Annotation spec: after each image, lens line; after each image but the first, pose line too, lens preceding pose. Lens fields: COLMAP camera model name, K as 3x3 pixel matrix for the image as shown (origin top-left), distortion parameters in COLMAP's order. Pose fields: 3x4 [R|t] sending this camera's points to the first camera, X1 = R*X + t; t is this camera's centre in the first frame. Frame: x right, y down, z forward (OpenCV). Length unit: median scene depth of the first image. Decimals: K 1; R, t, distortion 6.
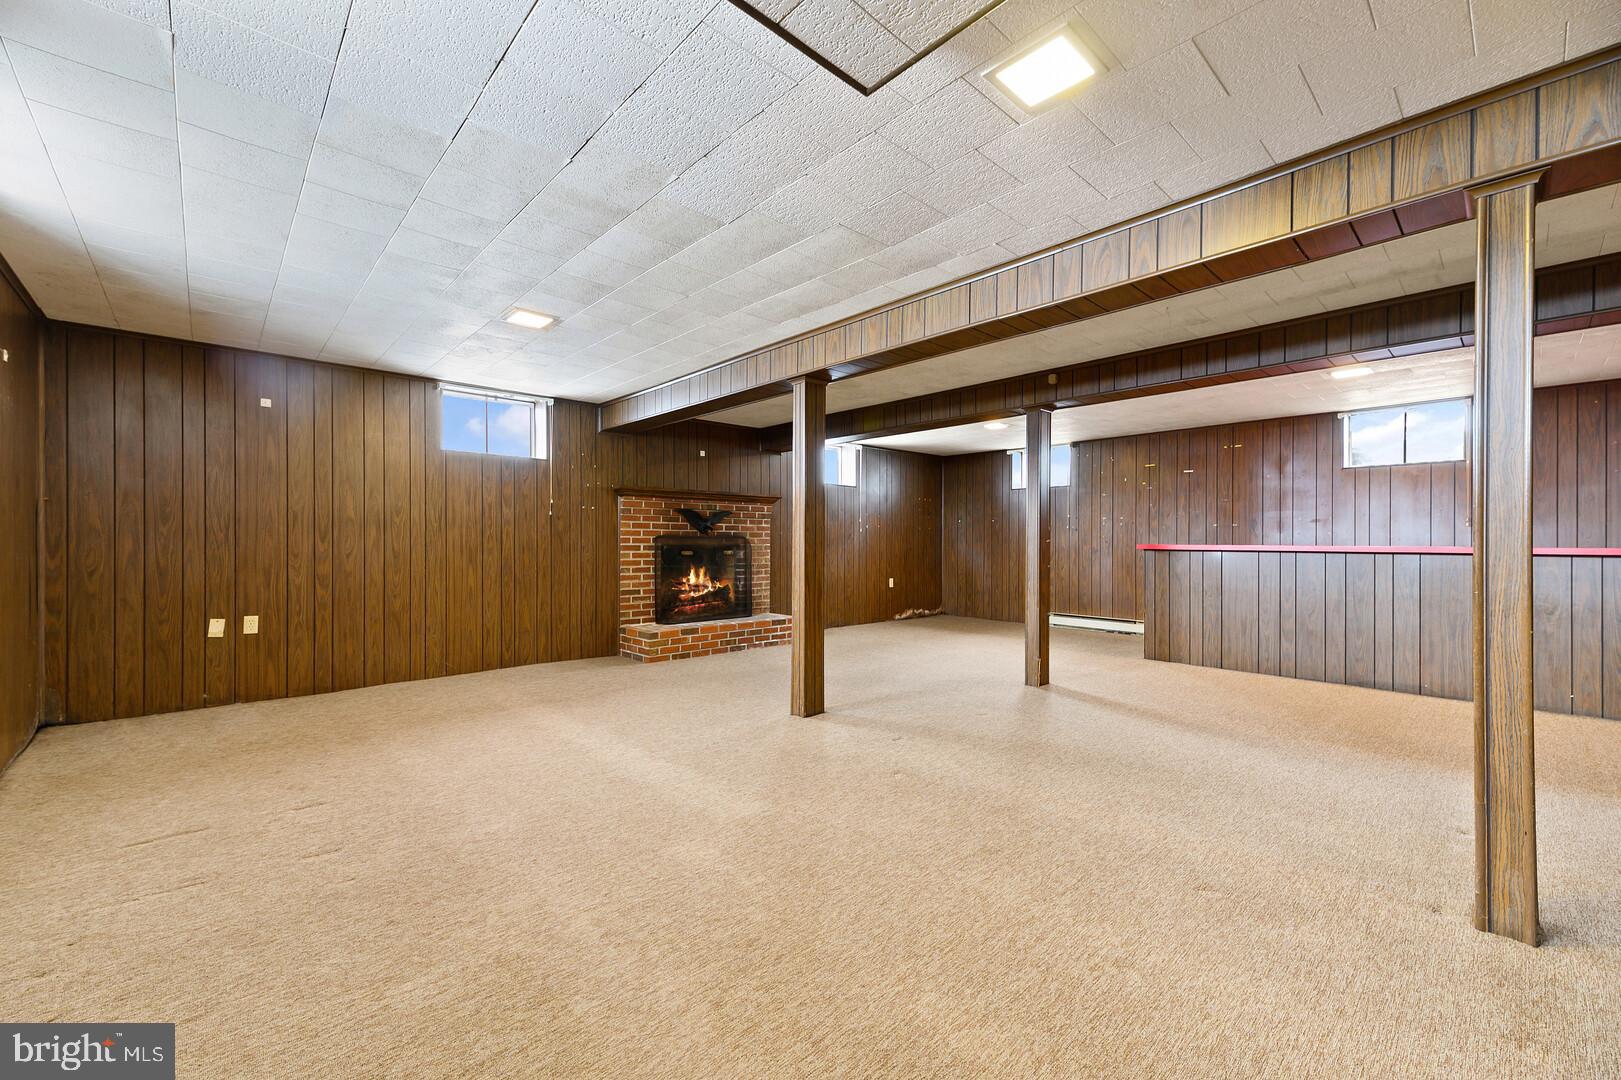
lens RADIAL K [[645.0, 0, 810.5], [0, 645.0, 540.0], [0, 0, 1]] dist [0.009582, 0.000311]
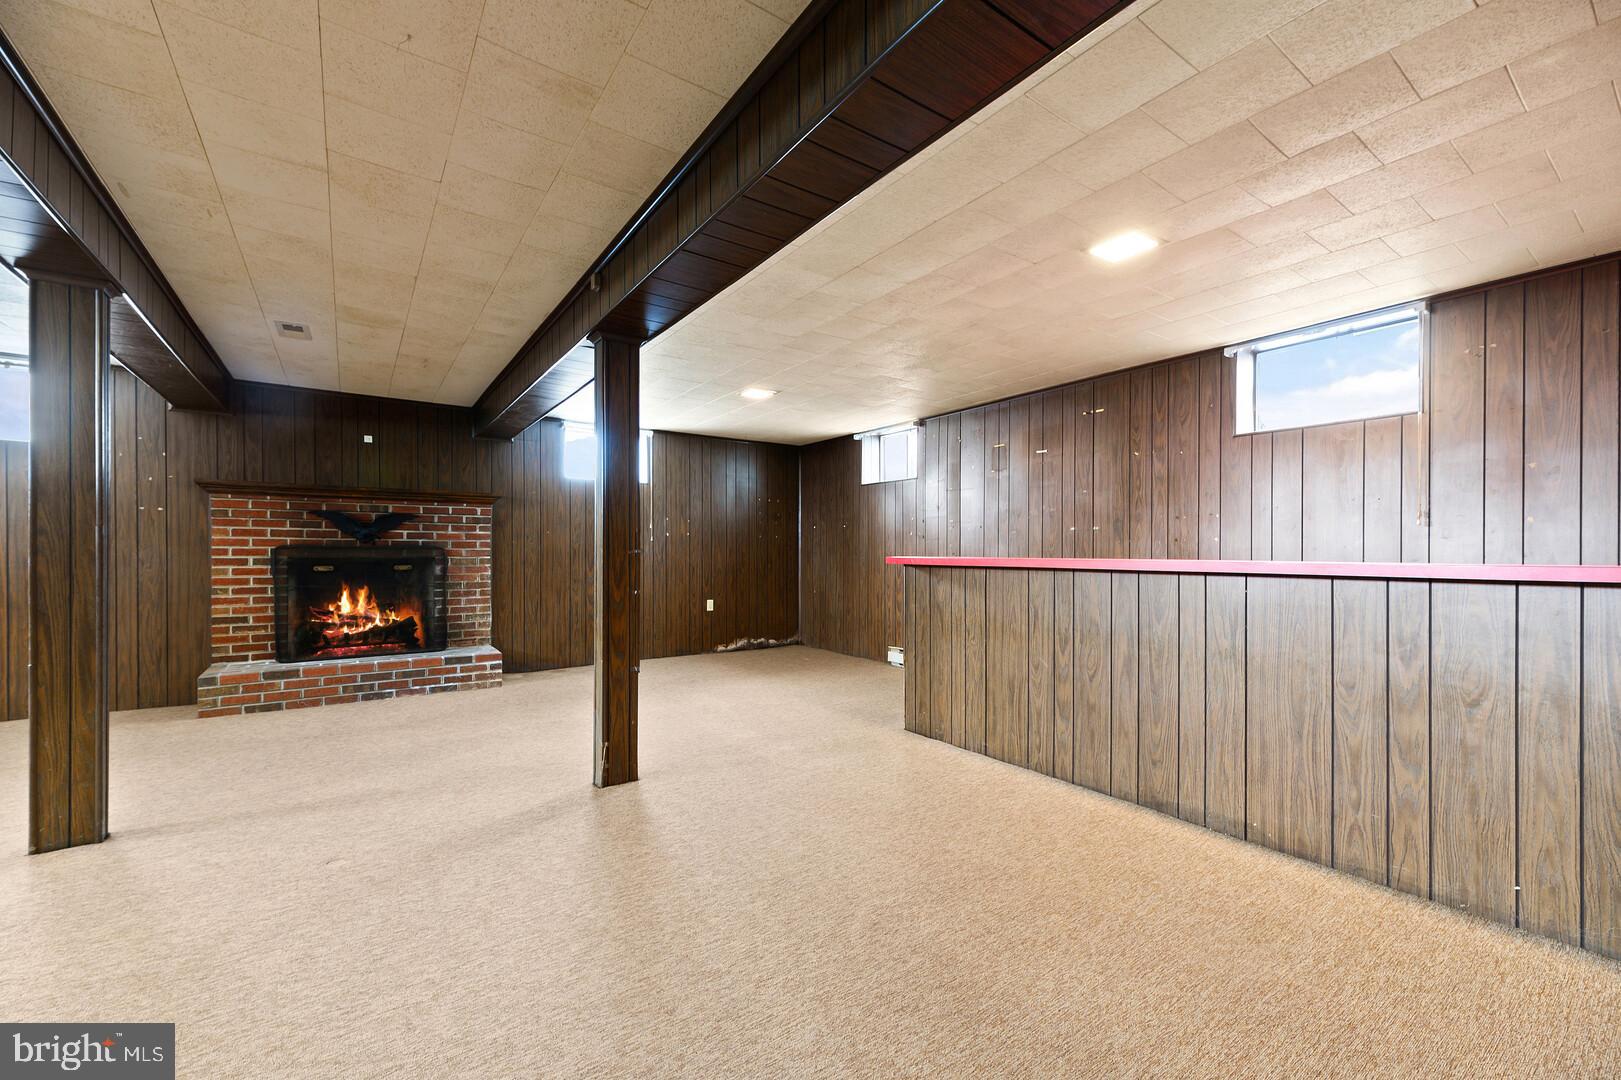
lens RADIAL K [[646.6, 0, 808.2], [0, 646.6, 552.9], [0, 0, 1]] dist [0.012293, -0.000325]
pose [[0.991749, -0.001161, -0.128192, 0.484906], [0.001332, 0.999998, 0.001250, 0.001515], [0.128190, -0.001410, 0.991749, 0.317997]]
